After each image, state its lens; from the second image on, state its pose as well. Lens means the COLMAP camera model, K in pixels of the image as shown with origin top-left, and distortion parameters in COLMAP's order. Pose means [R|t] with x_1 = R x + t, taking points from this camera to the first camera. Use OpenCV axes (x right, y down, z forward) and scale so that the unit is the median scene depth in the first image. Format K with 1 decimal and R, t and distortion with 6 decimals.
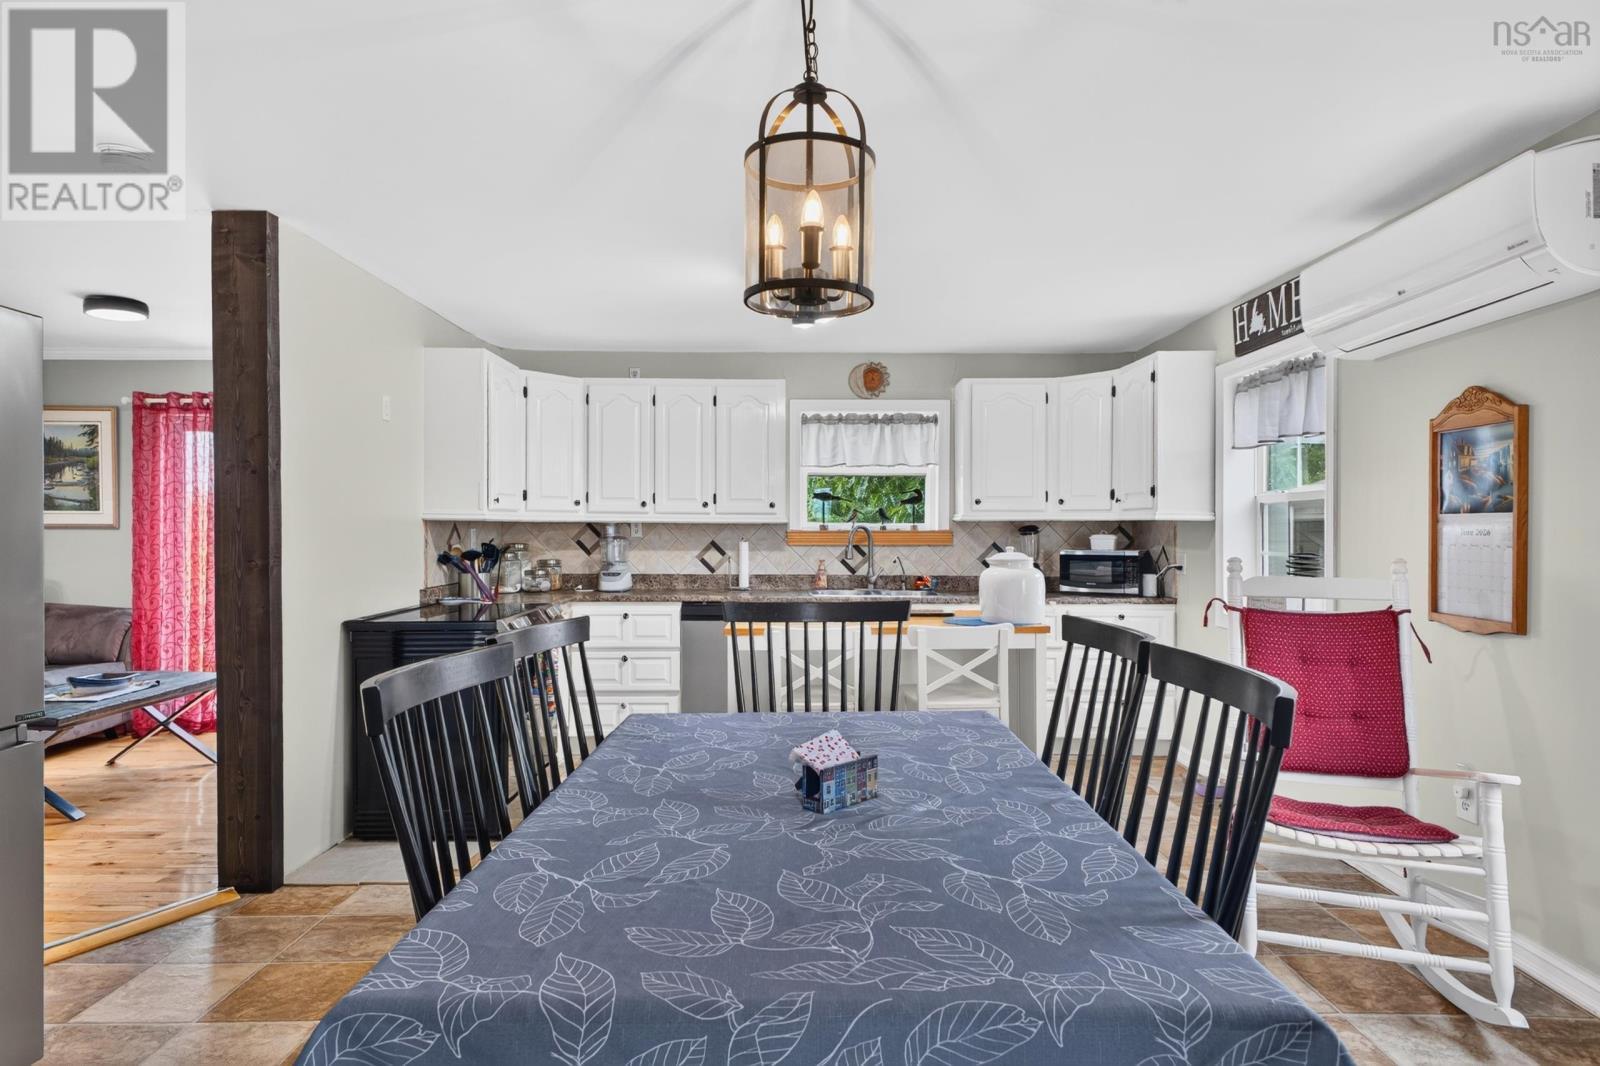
lens RADIAL K [[905.4, 0, 826.8], [0, 905.4, 535.0], [0, 0, 1]] dist [-0.003817, -0.002227]
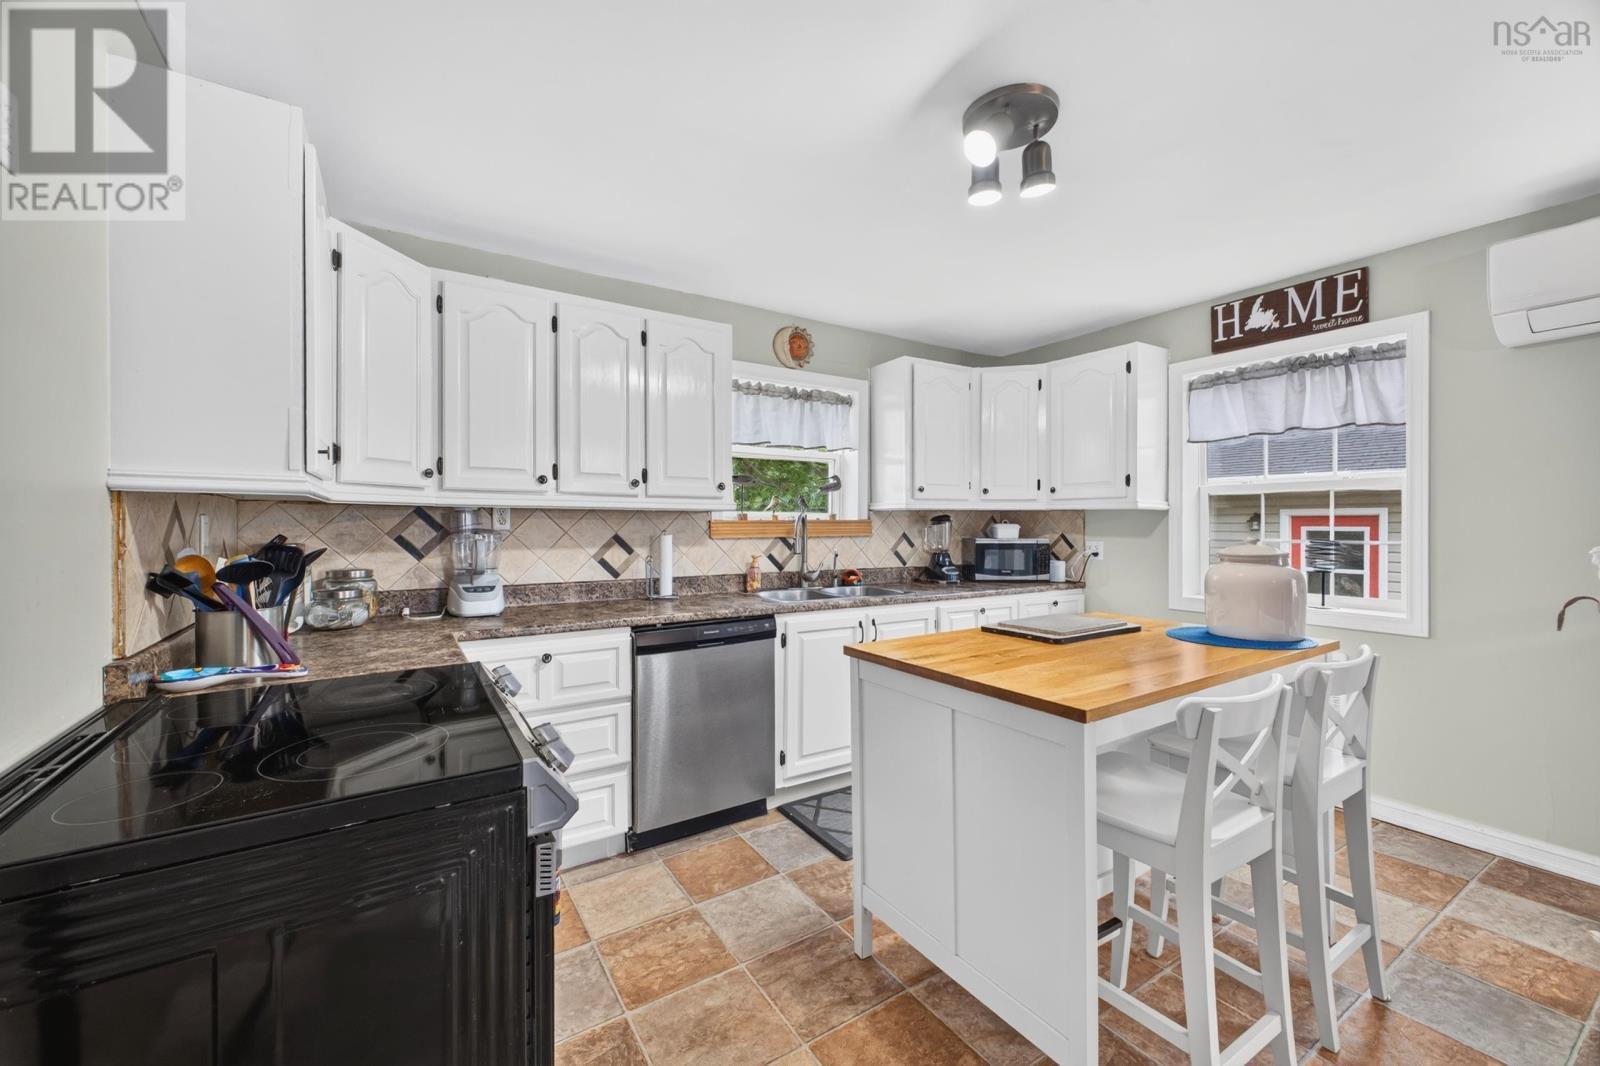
lens RADIAL K [[635.5, 0, 805.6], [0, 635.5, 522.2], [0, 0, 1]] dist [0.004449, -0.000703]
pose [[0.851873, -0.001712, 0.523746, -0.309826], [0.006921, 0.999944, -0.007988, 0.002153], [-0.523703, 0.010430, 0.851837, 0.560841]]
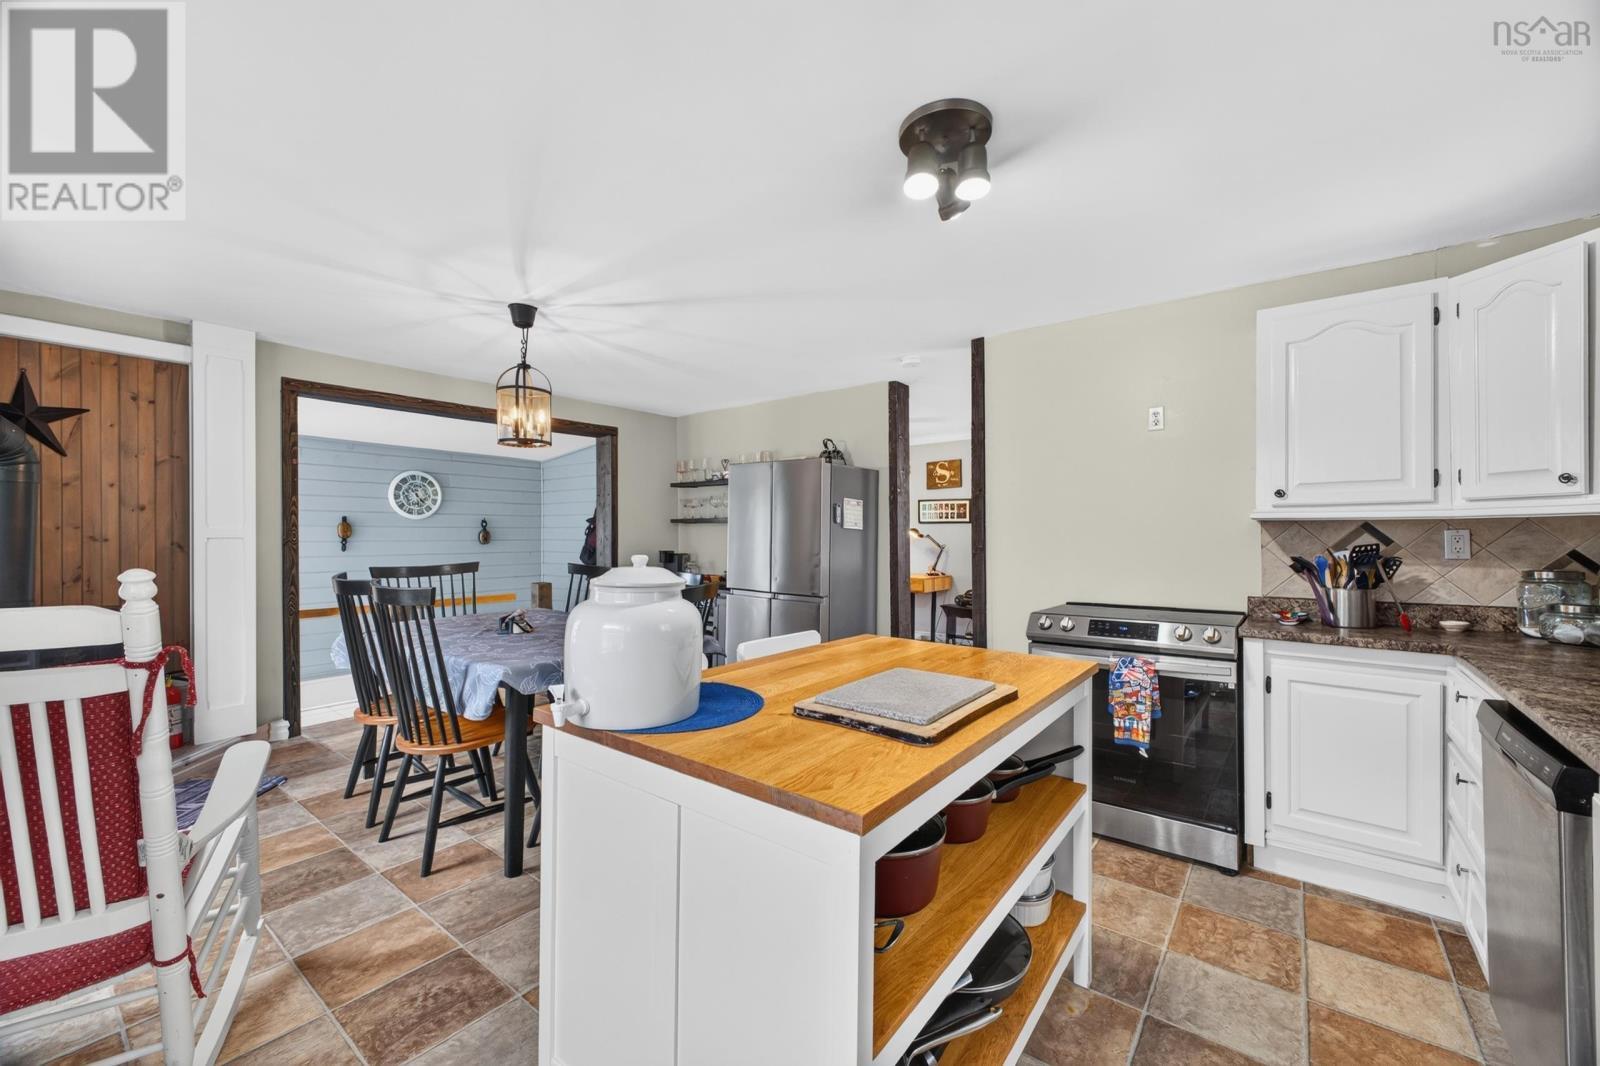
lens RADIAL K [[631.5, 0, 801.0], [0, 631.5, 533.0], [0, 0, 1]] dist [0.010255, -0.000322]
pose [[-0.637202, 0.001563, -0.770695, 0.313432], [-0.002875, 0.999986, 0.004405, -0.004944], [0.770692, 0.005023, -0.637189, 0.981951]]
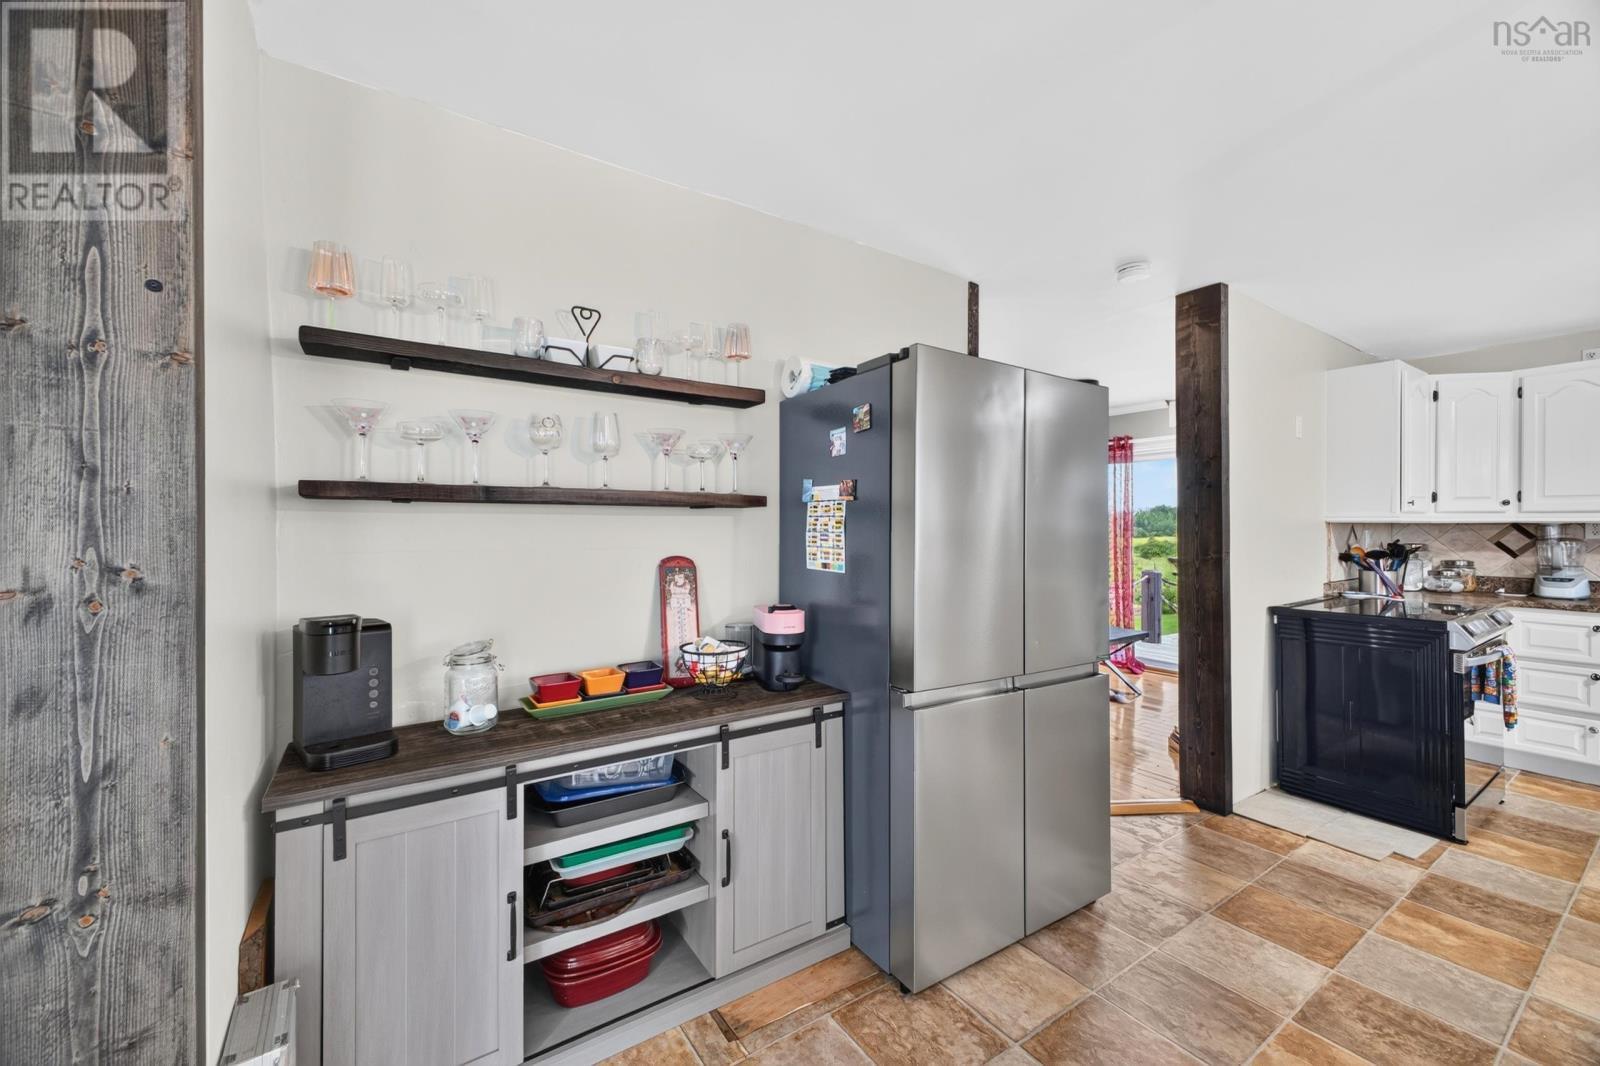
lens RADIAL K [[635.5, 0, 788.4], [0, 635.5, 531.9], [0, 0, 1]] dist [0.004449, -0.000703]
pose [[0.532183, 0.002818, -0.846625, -0.118460], [-0.005650, 0.999984, -0.000223, -0.000319], [0.846610, 0.004903, 0.532191, 0.000555]]
